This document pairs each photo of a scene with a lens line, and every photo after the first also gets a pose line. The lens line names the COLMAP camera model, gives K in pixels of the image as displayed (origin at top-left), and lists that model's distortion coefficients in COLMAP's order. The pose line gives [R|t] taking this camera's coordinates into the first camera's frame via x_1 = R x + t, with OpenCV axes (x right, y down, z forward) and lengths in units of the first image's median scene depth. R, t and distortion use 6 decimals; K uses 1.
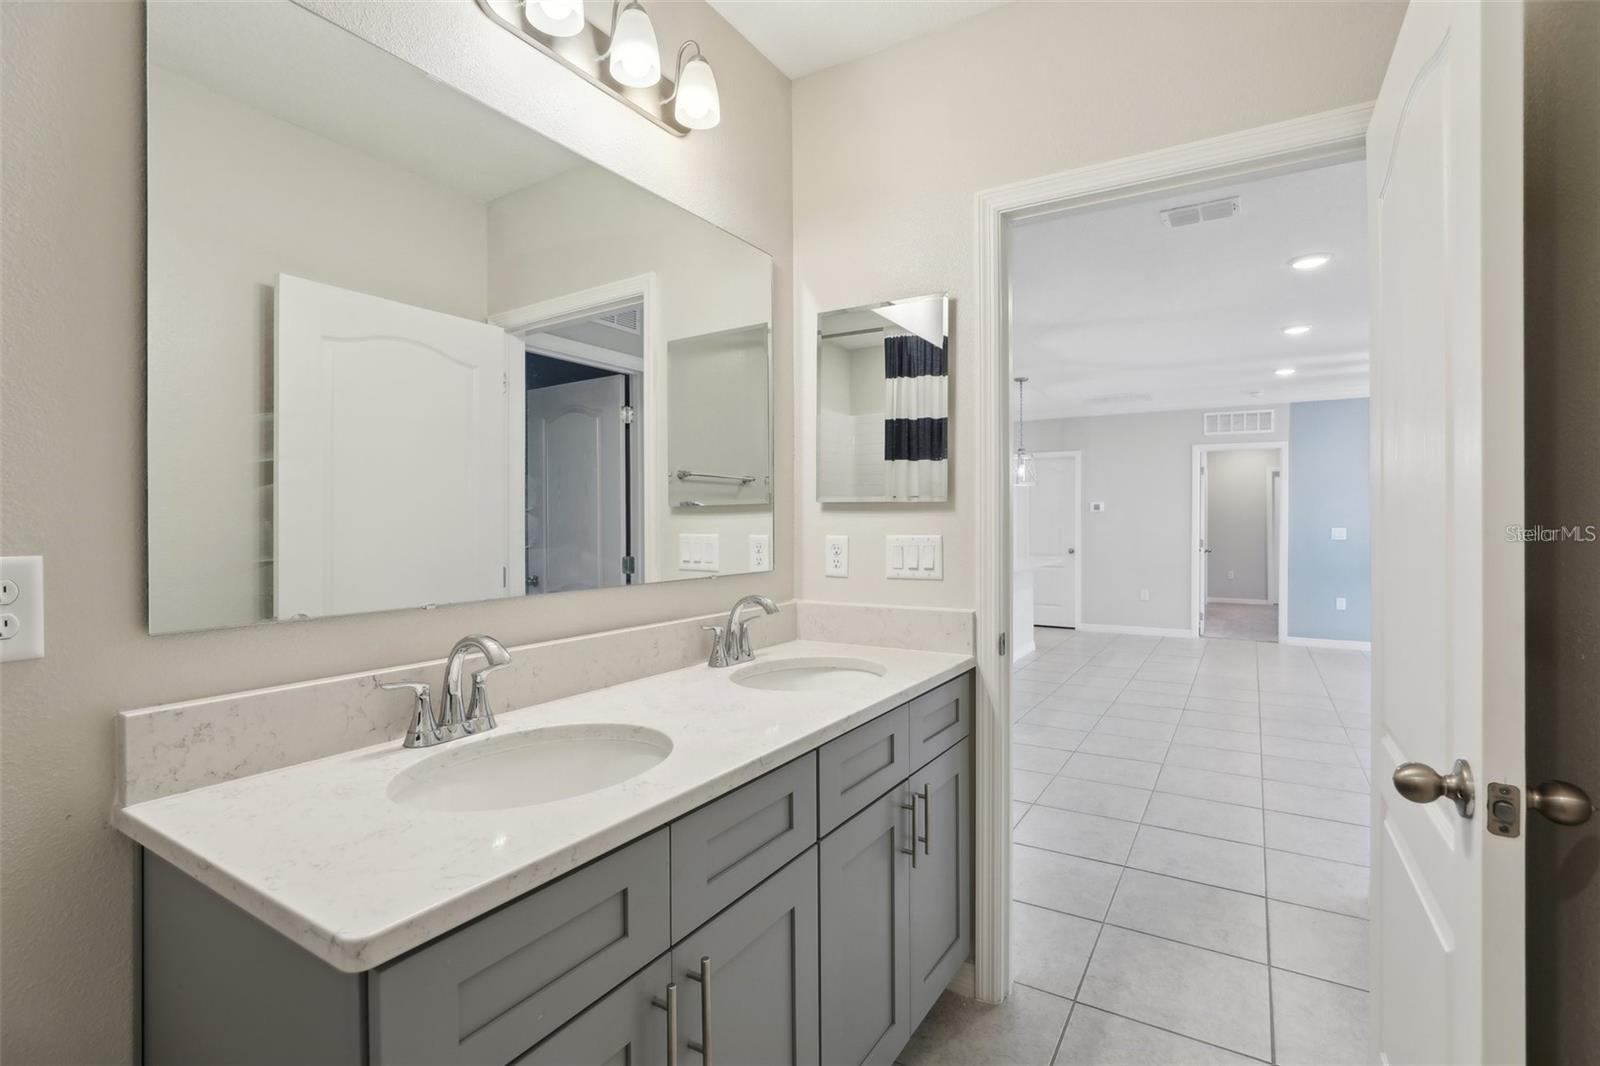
lens RADIAL K [[726.8, 0, 803.4], [0, 726.8, 519.2], [0, 0, 1]] dist [-0.028654, 0.003026]
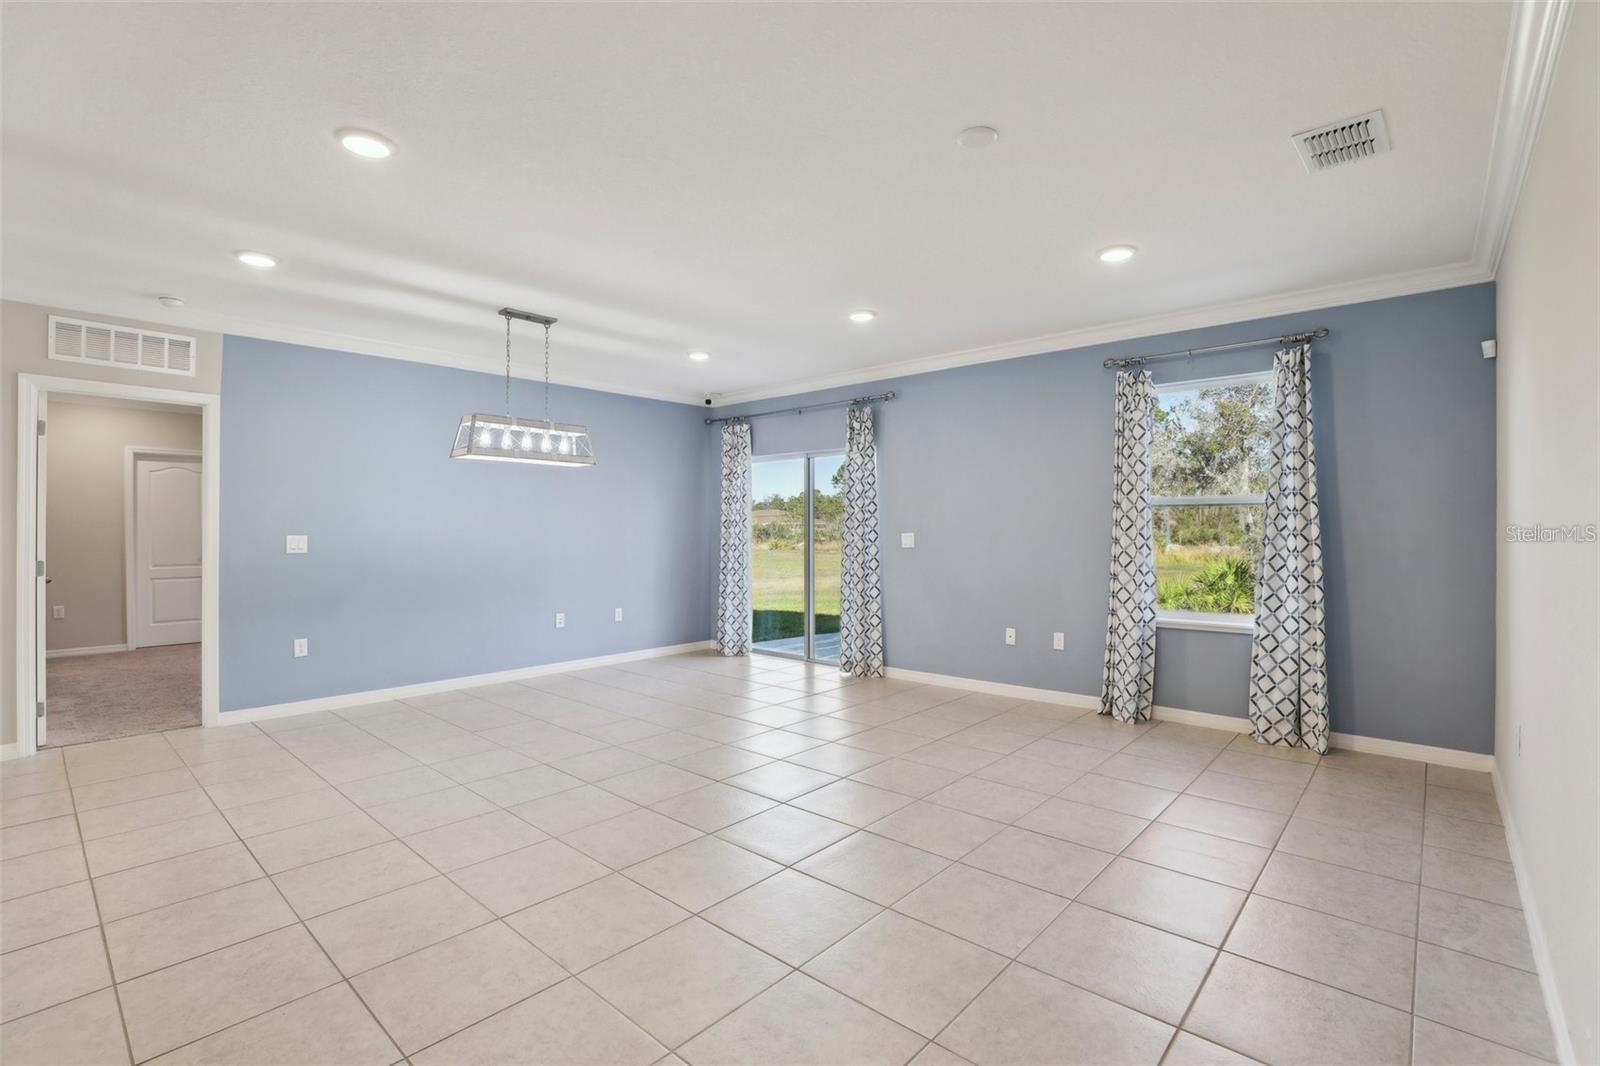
lens RADIAL K [[726.8, 0, 807.0], [0, 726.8, 527.0], [0, 0, 1]] dist [-0.028654, 0.003026]
pose [[0.181627, 0.003294, 0.983362, 0.158482], [-0.000796, 0.999995, -0.003203, 0.005587], [-0.983367, -0.000201, 0.181629, 0.373320]]
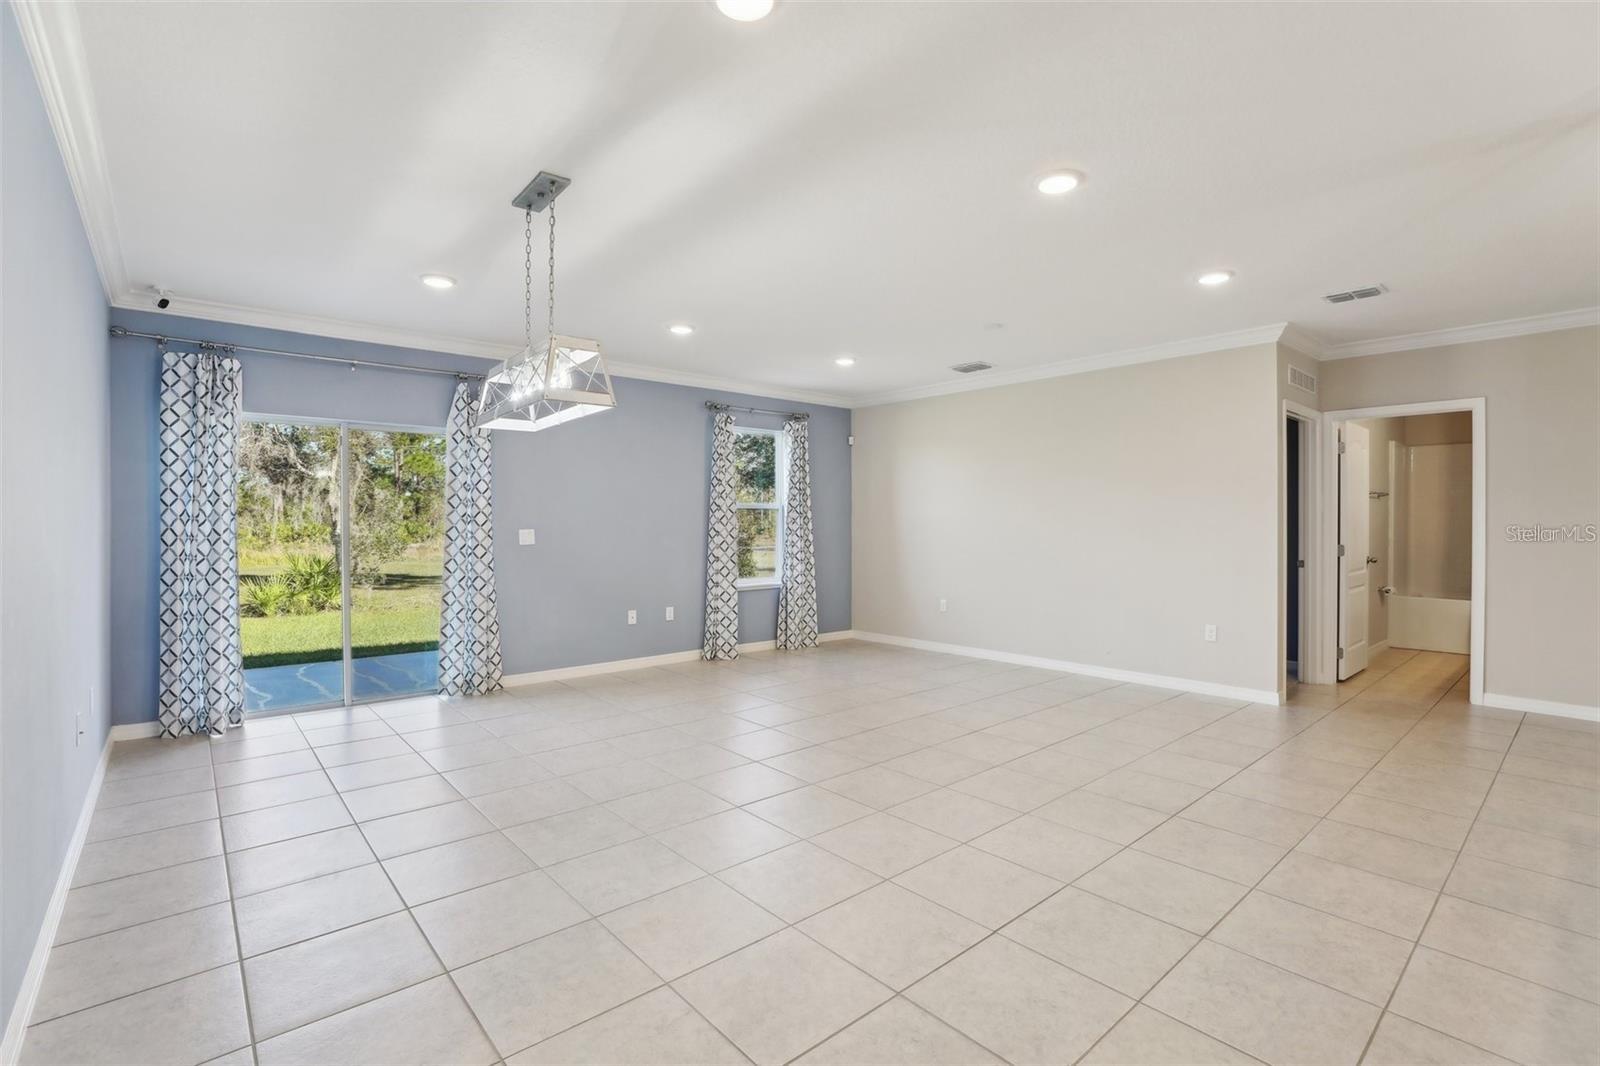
lens RADIAL K [[726.8, 0, 797.7], [0, 726.8, 526.7], [0, 0, 1]] dist [-0.028654, 0.003026]
pose [[-0.951333, 0.003059, 0.308151, 0.450895], [0.003884, 0.999990, 0.002064, 0.006030], [-0.308142, 0.003160, -0.951335, 1.014181]]
